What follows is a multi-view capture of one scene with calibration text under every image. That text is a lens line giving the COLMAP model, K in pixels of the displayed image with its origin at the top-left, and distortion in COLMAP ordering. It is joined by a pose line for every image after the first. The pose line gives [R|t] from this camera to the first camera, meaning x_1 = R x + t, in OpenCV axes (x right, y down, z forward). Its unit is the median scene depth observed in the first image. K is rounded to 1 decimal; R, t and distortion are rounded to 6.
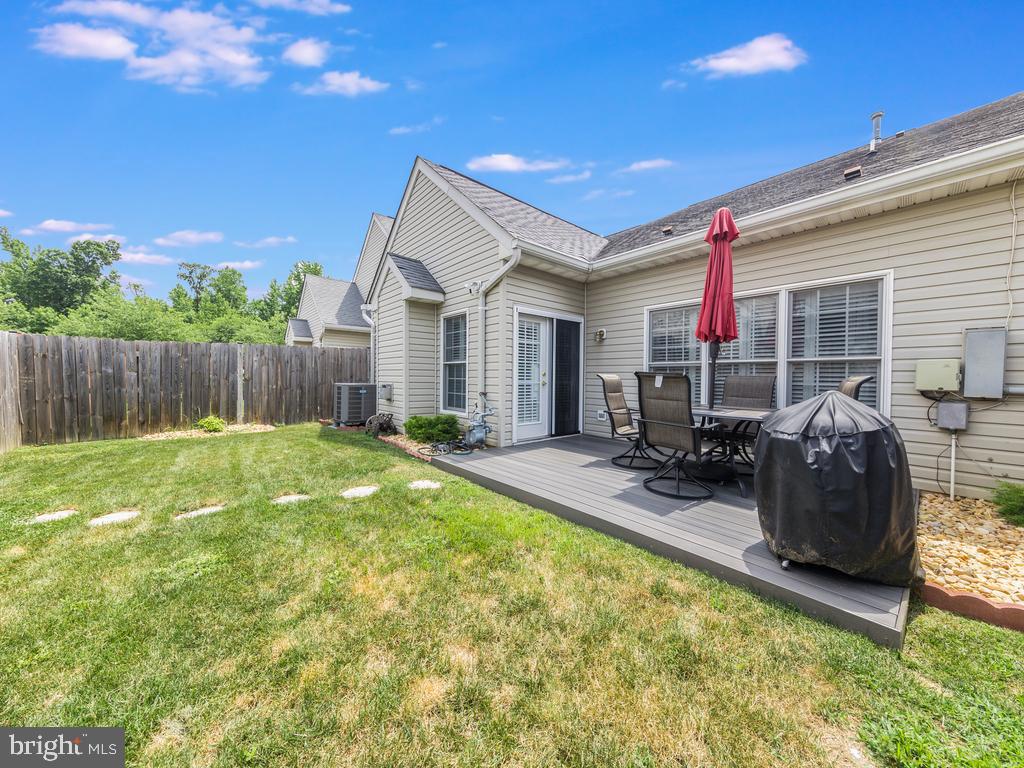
lens RADIAL K [[359.4, 0, 507.6], [0, 359.4, 378.6], [0, 0, 1]] dist [0.003521, 0.000029]
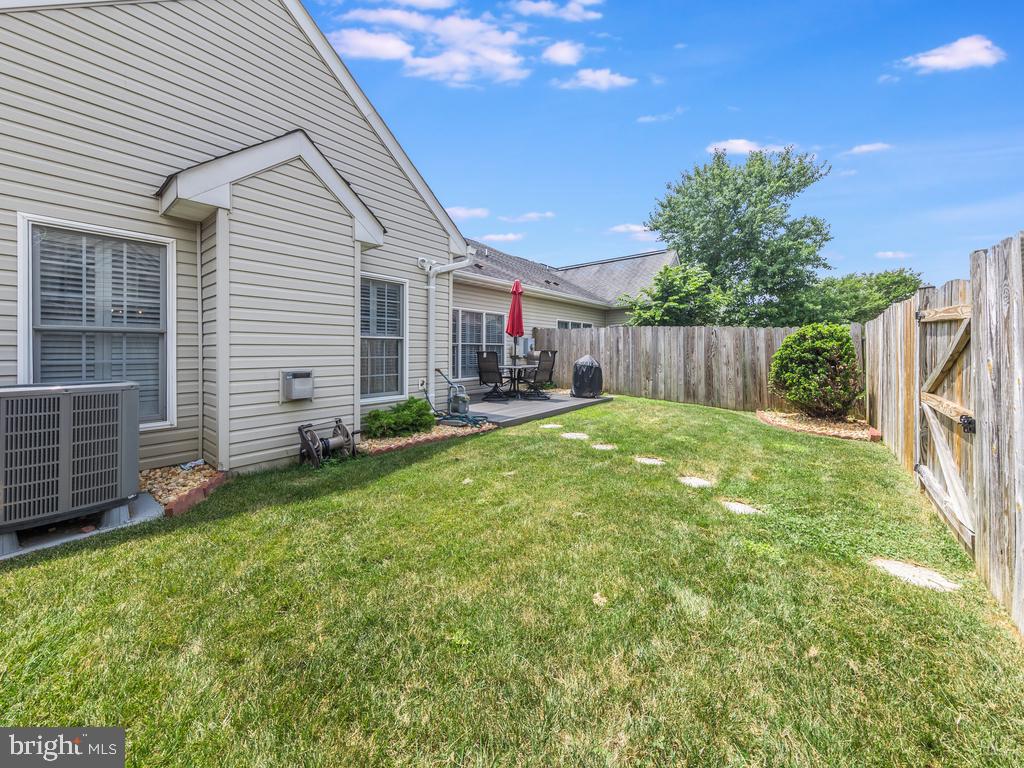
lens RADIAL K [[367.5, 0, 507.0], [0, 367.5, 348.8], [0, 0, 1]] dist [0.000599, 0.000018]
pose [[-0.172537, 0.000931, 0.985003, -1.152238], [0.012005, 0.999927, 0.001157, -0.017878], [-0.984930, 0.012024, -0.172536, 0.981019]]
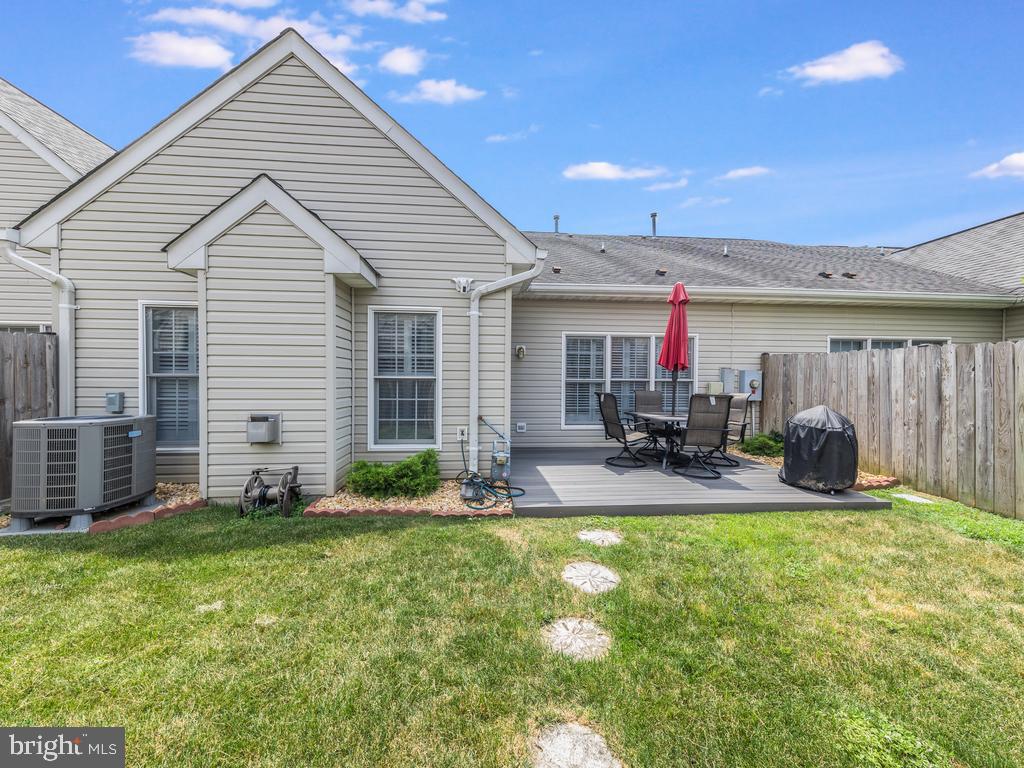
lens RADIAL K [[359.4, 0, 507.6], [0, 359.4, 378.6], [0, 0, 1]] dist [0.003521, 0.000029]
pose [[0.580525, -0.001423, 0.814241, -0.693710], [0.004176, 0.999991, -0.001229, -0.045180], [-0.814231, 0.004114, 0.580526, 0.471921]]
